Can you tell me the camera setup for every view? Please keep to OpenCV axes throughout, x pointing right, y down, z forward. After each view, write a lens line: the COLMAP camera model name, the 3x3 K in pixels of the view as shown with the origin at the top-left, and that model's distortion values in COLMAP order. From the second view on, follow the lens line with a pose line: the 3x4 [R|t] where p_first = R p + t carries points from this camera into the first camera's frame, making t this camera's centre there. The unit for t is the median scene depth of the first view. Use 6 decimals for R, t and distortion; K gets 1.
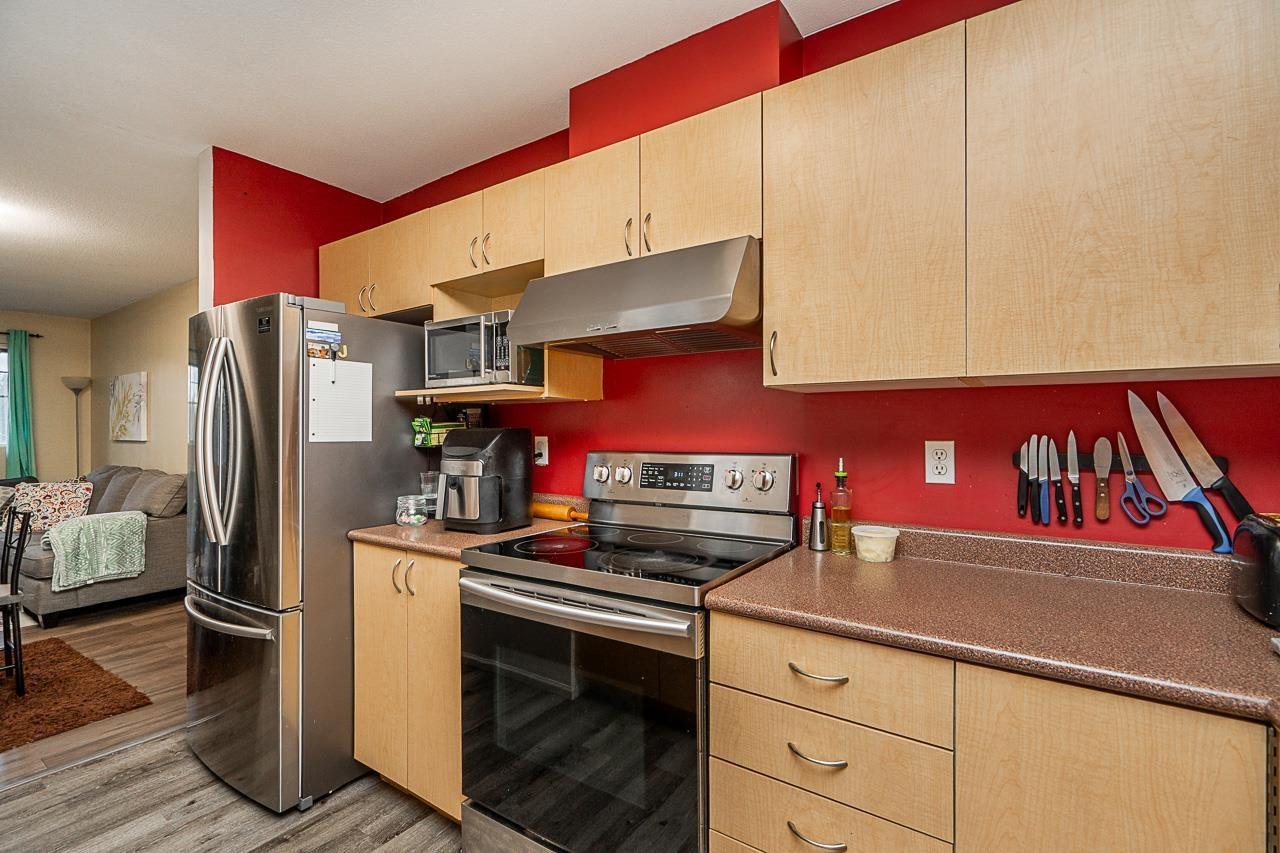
lens RADIAL K [[580.2, 0, 634.9], [0, 580.2, 425.8], [0, 0, 1]] dist [-0.000528, 0.000151]
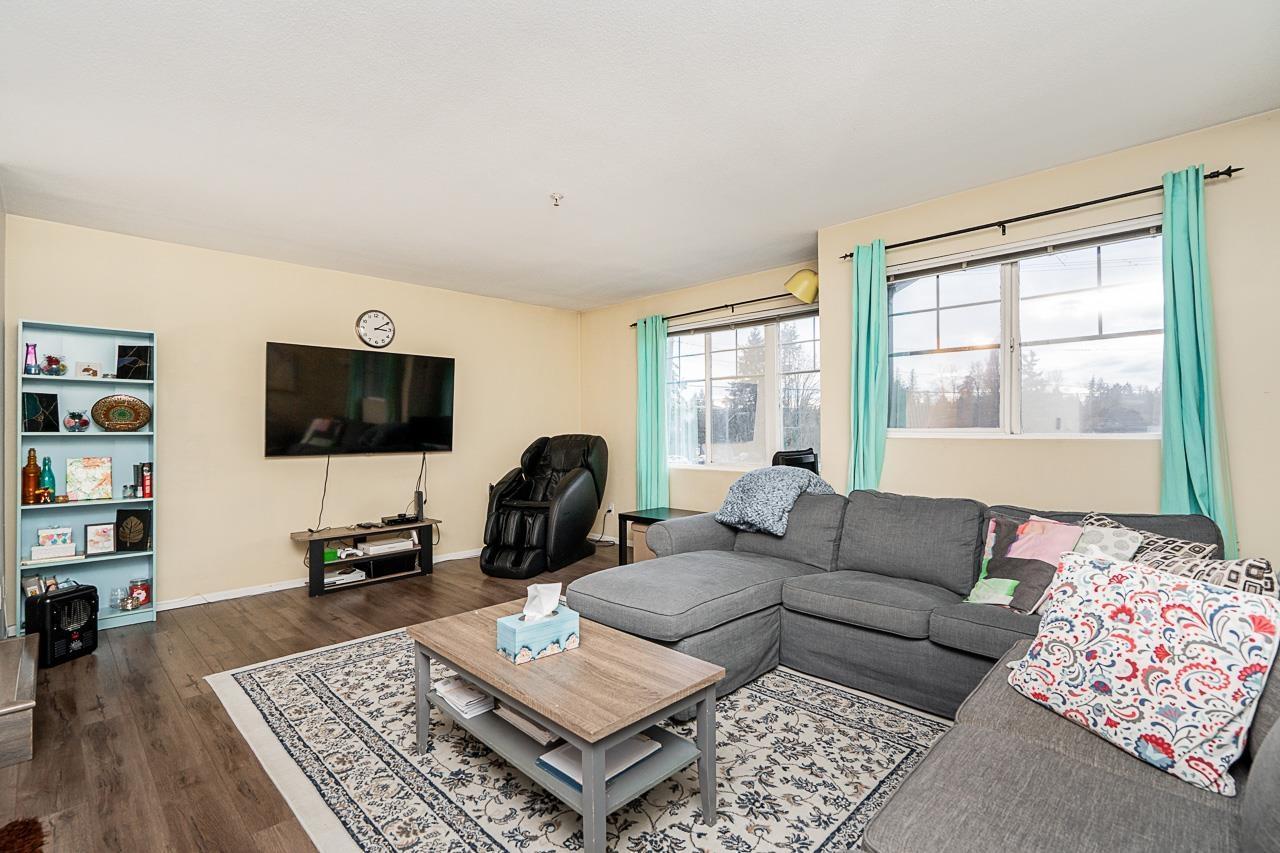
lens RADIAL K [[587.9, 0, 636.5], [0, 587.9, 427.9], [0, 0, 1]] dist [-0.000970, -0.000116]
pose [[-0.173778, 0.005299, -0.984771, -1.662769], [0.014621, 0.999889, 0.002800, 0.055992], [0.984676, -0.013912, -0.173837, 1.994921]]
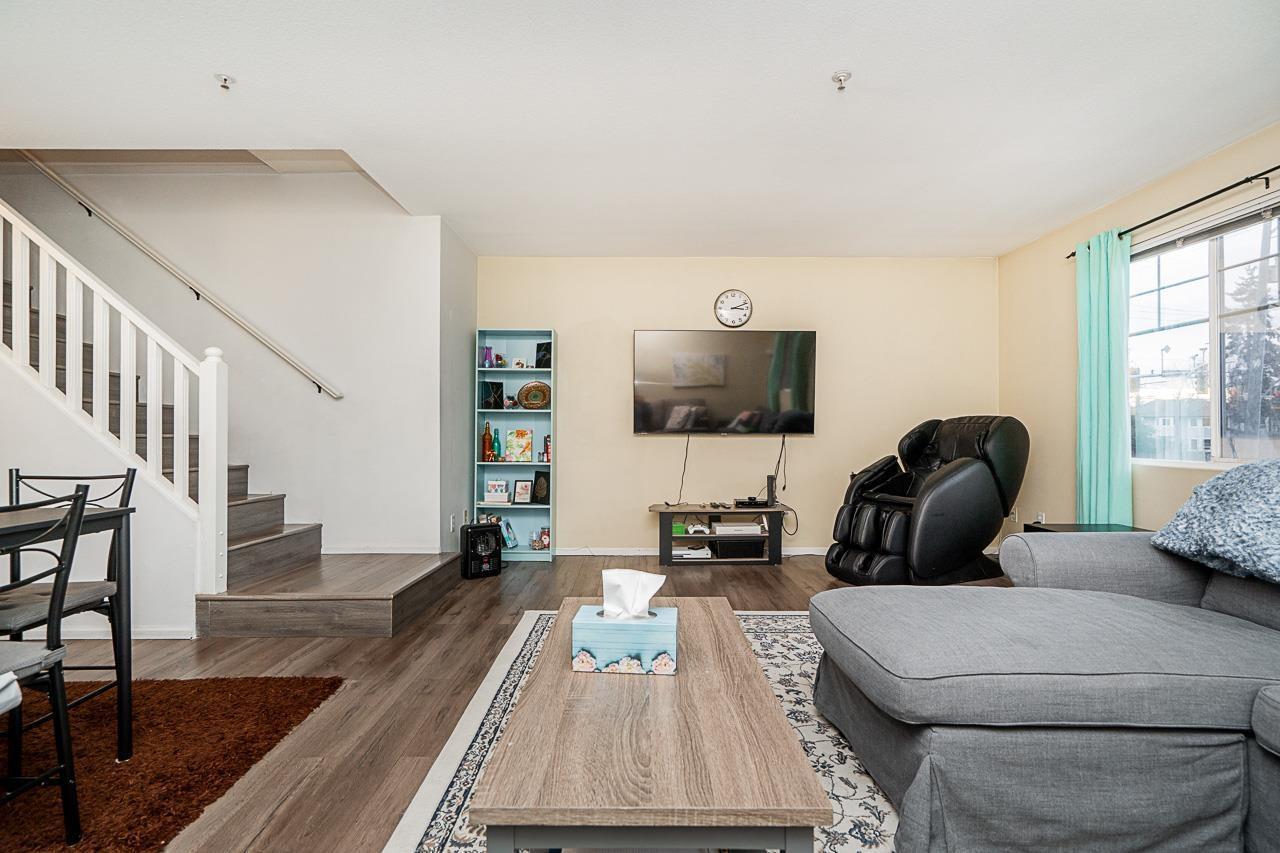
lens RADIAL K [[577.9, 0, 638.3], [0, 577.9, 428.3], [0, 0, 1]] dist [-0.002537, 0.001152]
pose [[-0.817201, 0.000489, -0.576352, -2.212790], [0.008299, 0.999906, -0.010918, 0.156101], [0.576292, -0.013705, -0.817129, 2.232672]]
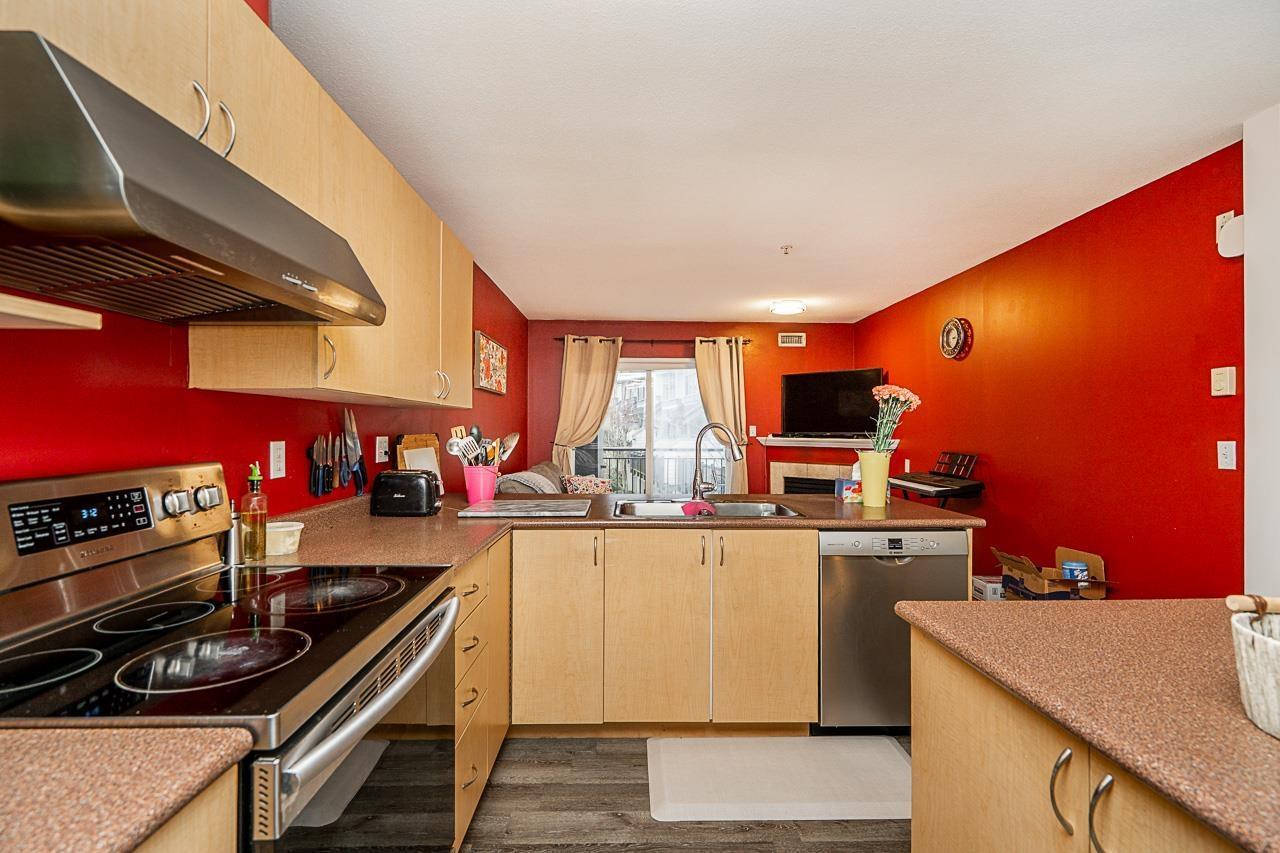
lens RADIAL K [[590.6, 0, 640.0], [0, 590.6, 426.5], [0, 0, 1]] dist [-0.003006, -0.000122]
pose [[-0.591492, 0.004170, 0.806300, -0.702528], [-0.004073, 0.999958, -0.008160, 0.001806], [-0.806301, -0.008110, -0.591450, 0.901222]]
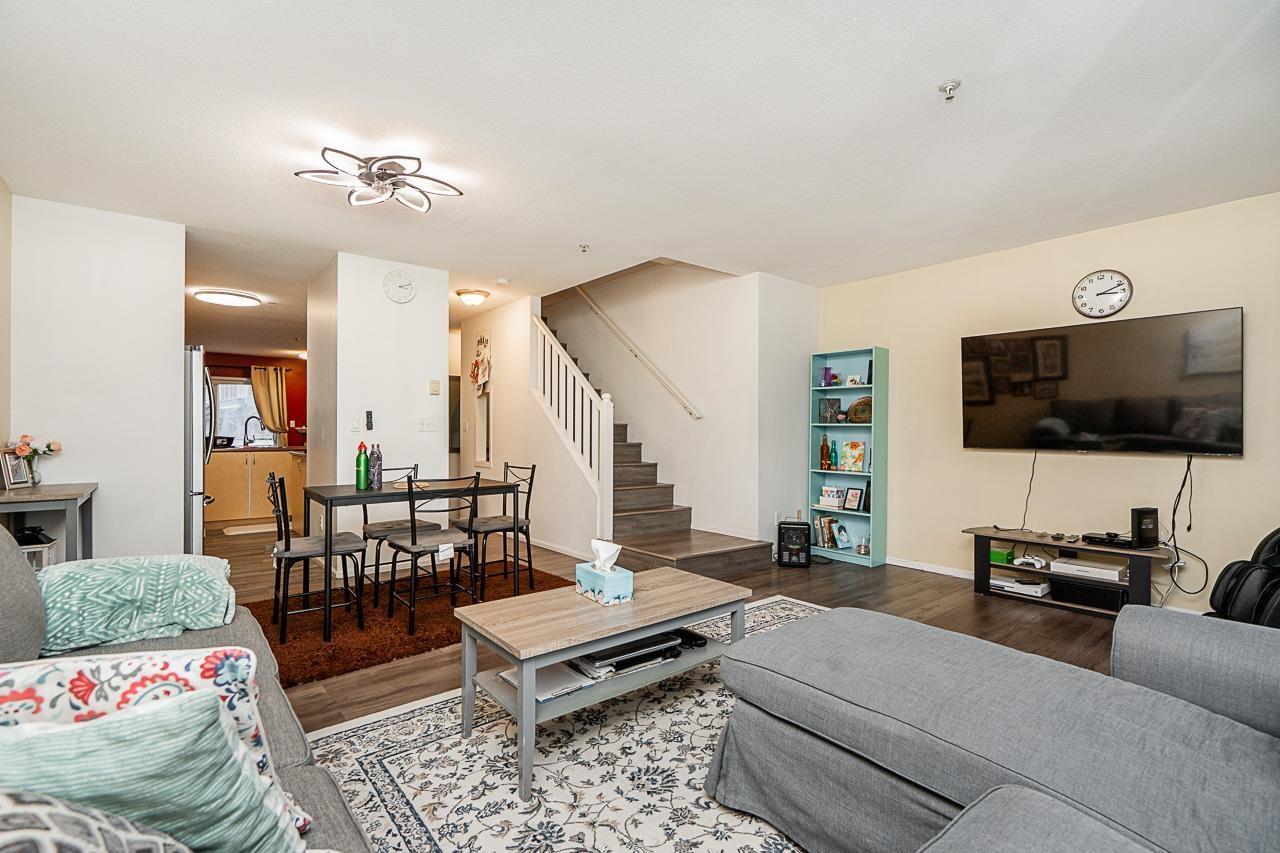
lens RADIAL K [[577.9, 0, 638.3], [0, 577.9, 428.3], [0, 0, 1]] dist [-0.002537, 0.001152]
pose [[-0.963209, 0.002444, 0.268741, -2.978882], [-0.000803, 0.999928, -0.011972, 0.102342], [-0.268751, -0.011747, -0.963138, 2.766402]]
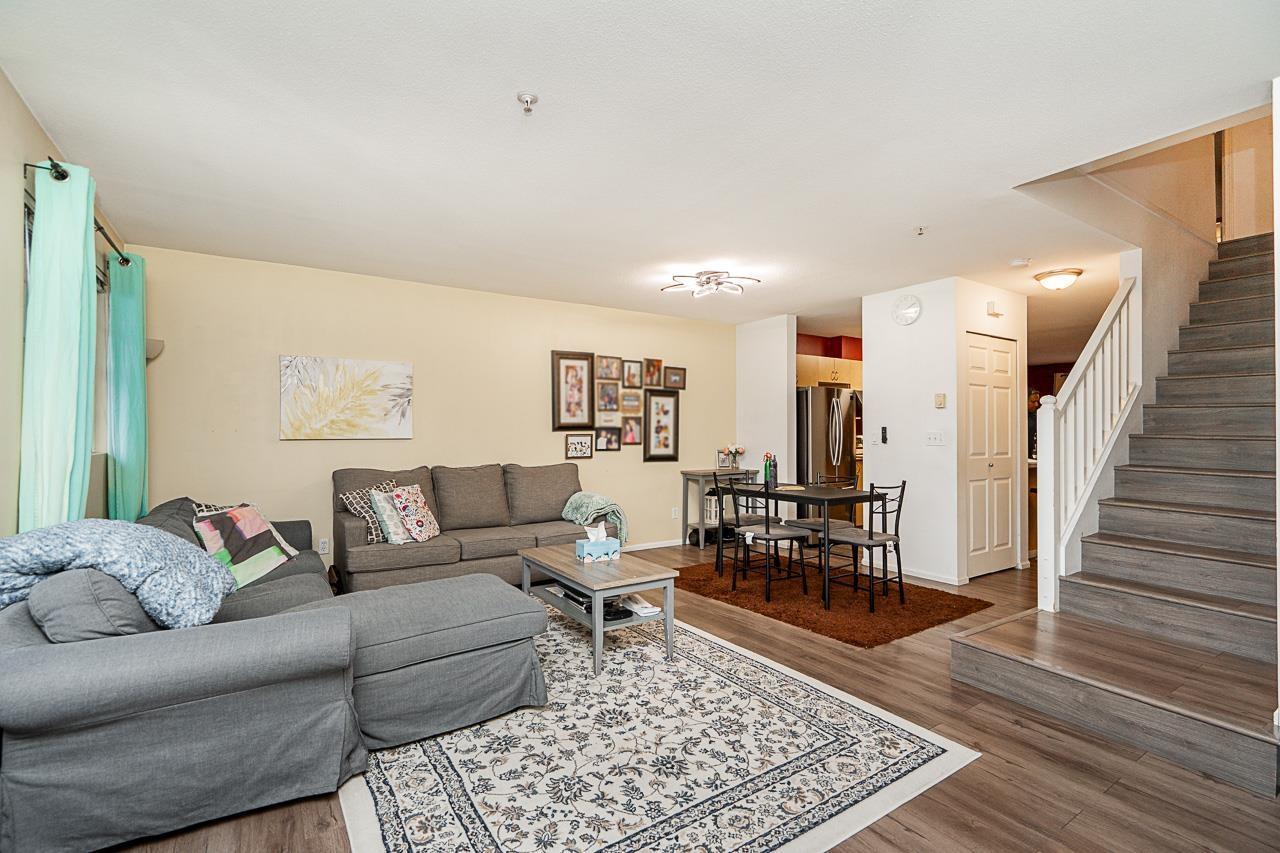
lens RADIAL K [[583.0, 0, 637.5], [0, 583.0, 428.1], [0, 0, 1]] dist [-0.003487, 0.000652]
pose [[0.373904, 0.007940, 0.927433, -4.216716], [-0.005996, 0.999963, -0.006144, 0.035984], [-0.927448, -0.003263, 0.373938, 0.878800]]
